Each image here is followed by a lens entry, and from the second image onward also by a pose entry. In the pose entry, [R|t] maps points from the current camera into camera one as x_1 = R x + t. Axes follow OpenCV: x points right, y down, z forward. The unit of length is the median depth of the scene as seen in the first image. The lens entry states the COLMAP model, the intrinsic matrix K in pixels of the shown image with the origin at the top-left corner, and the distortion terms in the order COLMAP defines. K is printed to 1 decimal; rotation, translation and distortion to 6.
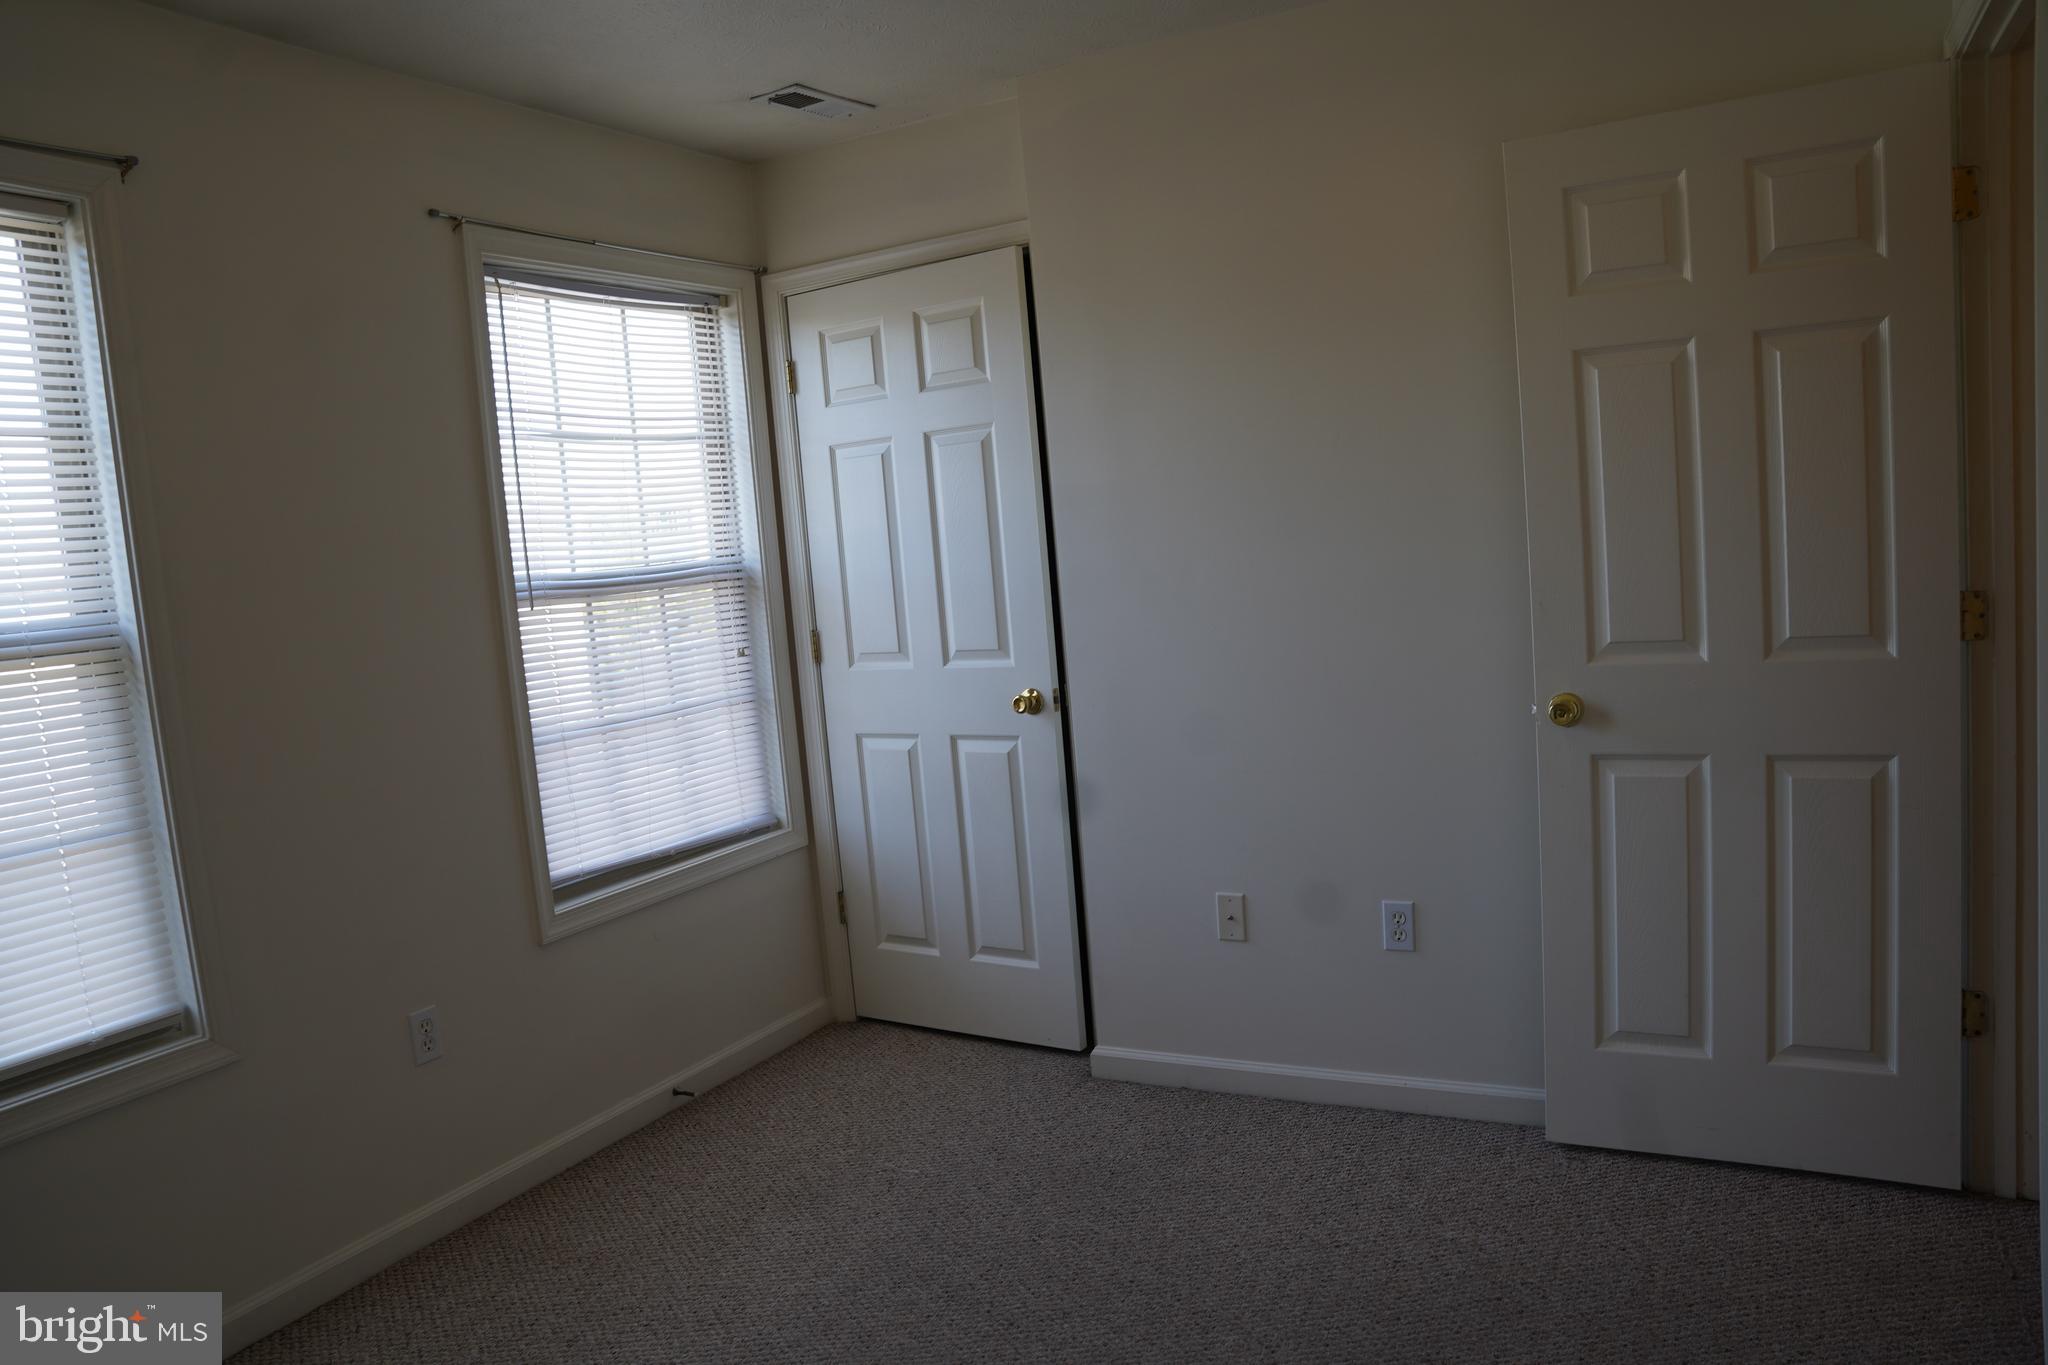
lens RADIAL K [[1395.0, 0, 1024.0], [0, 1395.0, 682.5], [0, 0, 1]] dist [-0.165931, 0.103450]
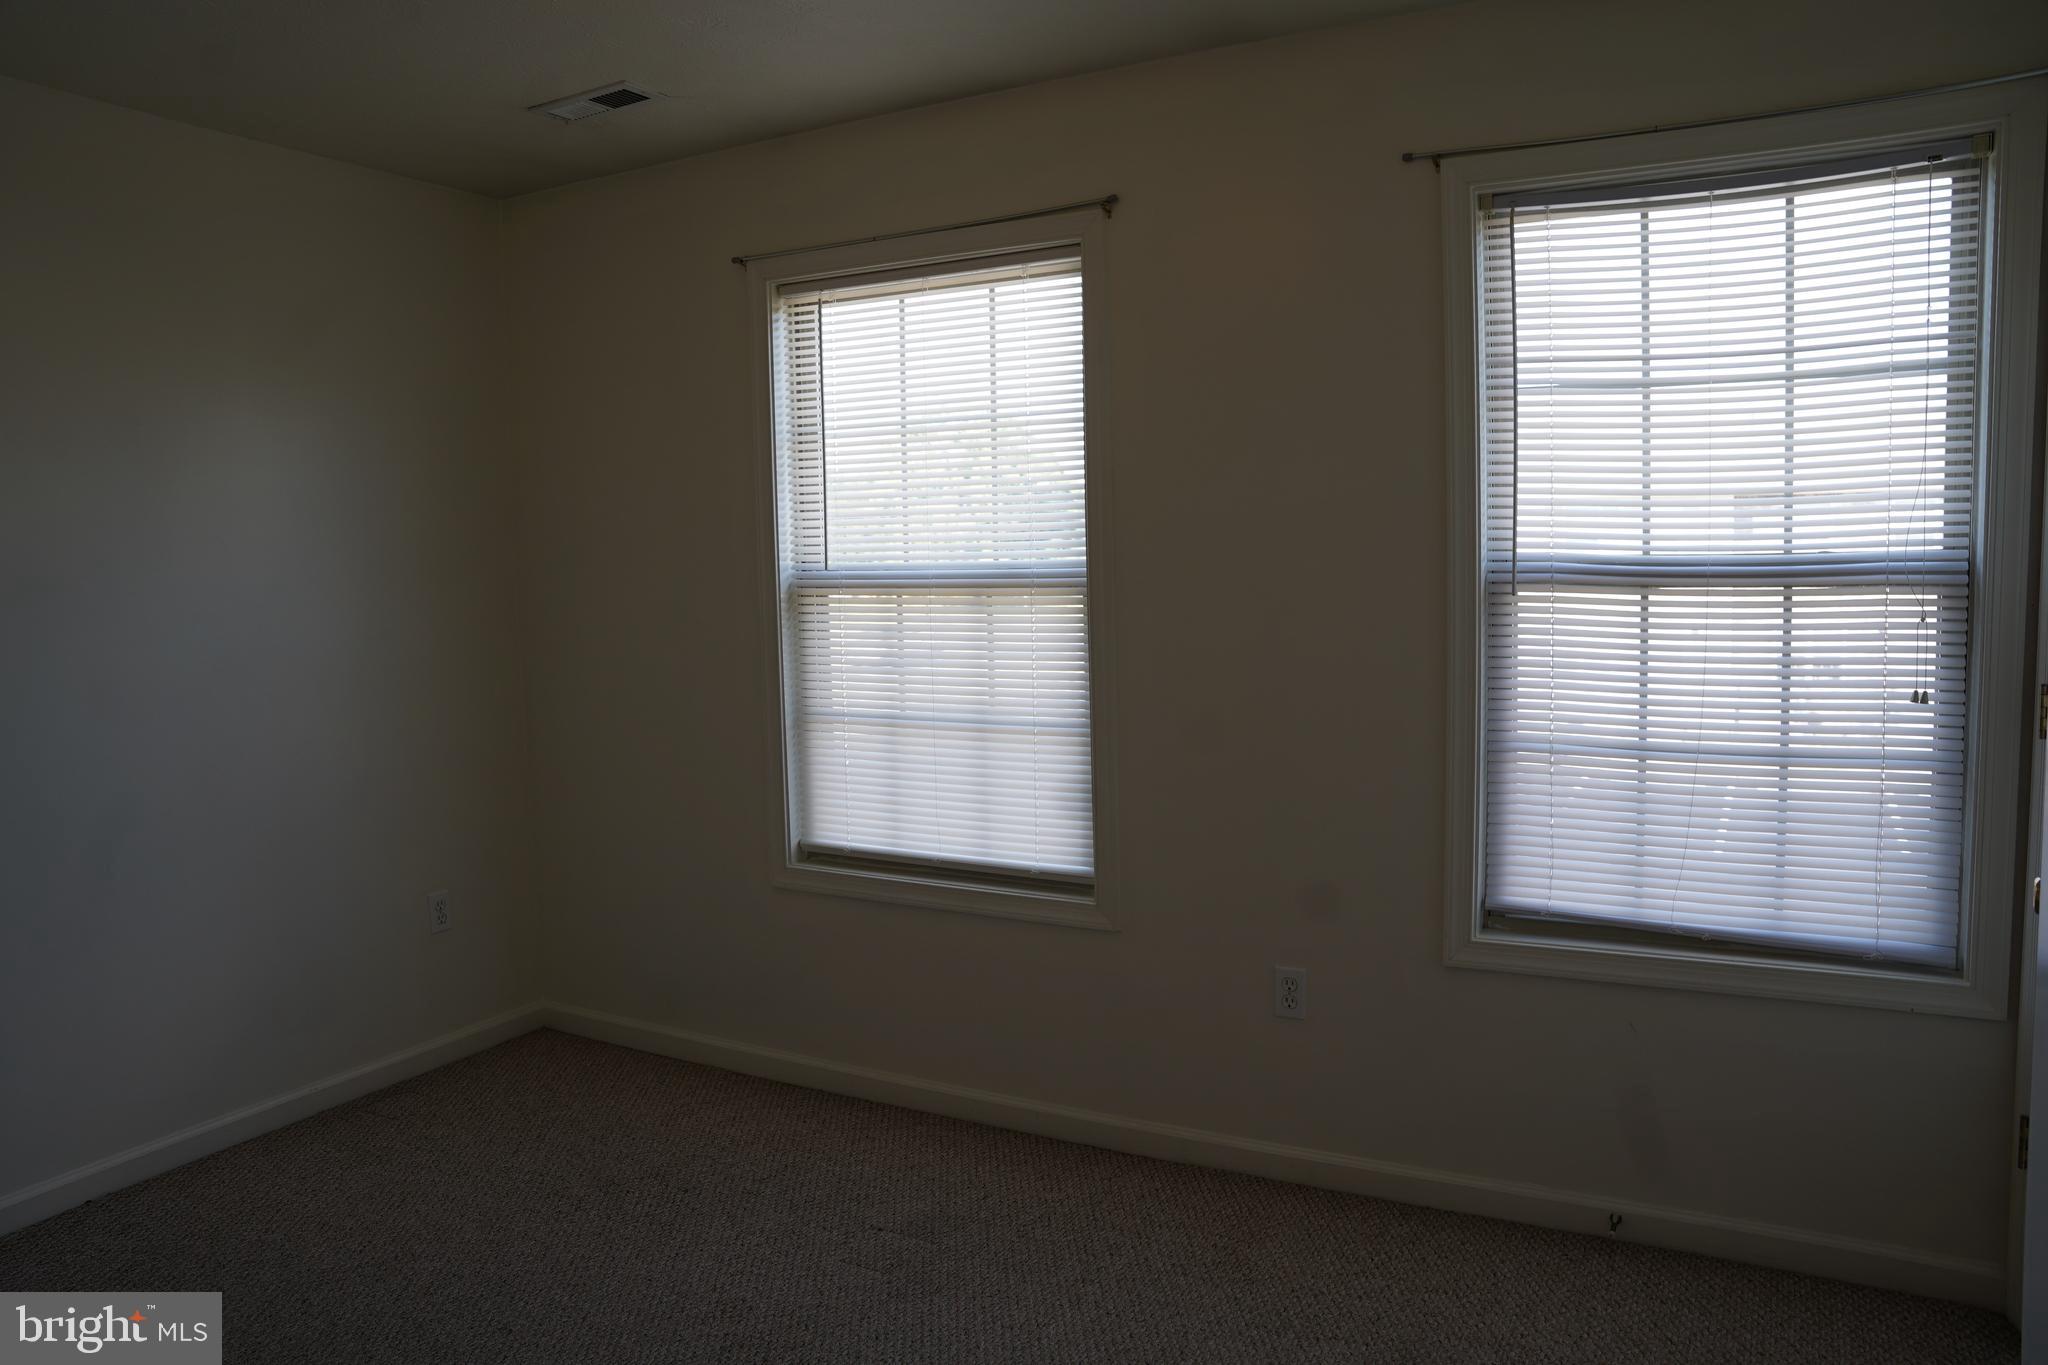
lens RADIAL K [[1217.3, 0, 1023.2], [0, 1217.3, 656.4], [0, 0, 1]] dist [-0.147841, 0.063178]
pose [[0.038552, 0.154780, -0.987196, 0.358569], [-0.090264, 0.984431, 0.150822, -0.096376], [0.995171, 0.083294, 0.051923, 0.638370]]
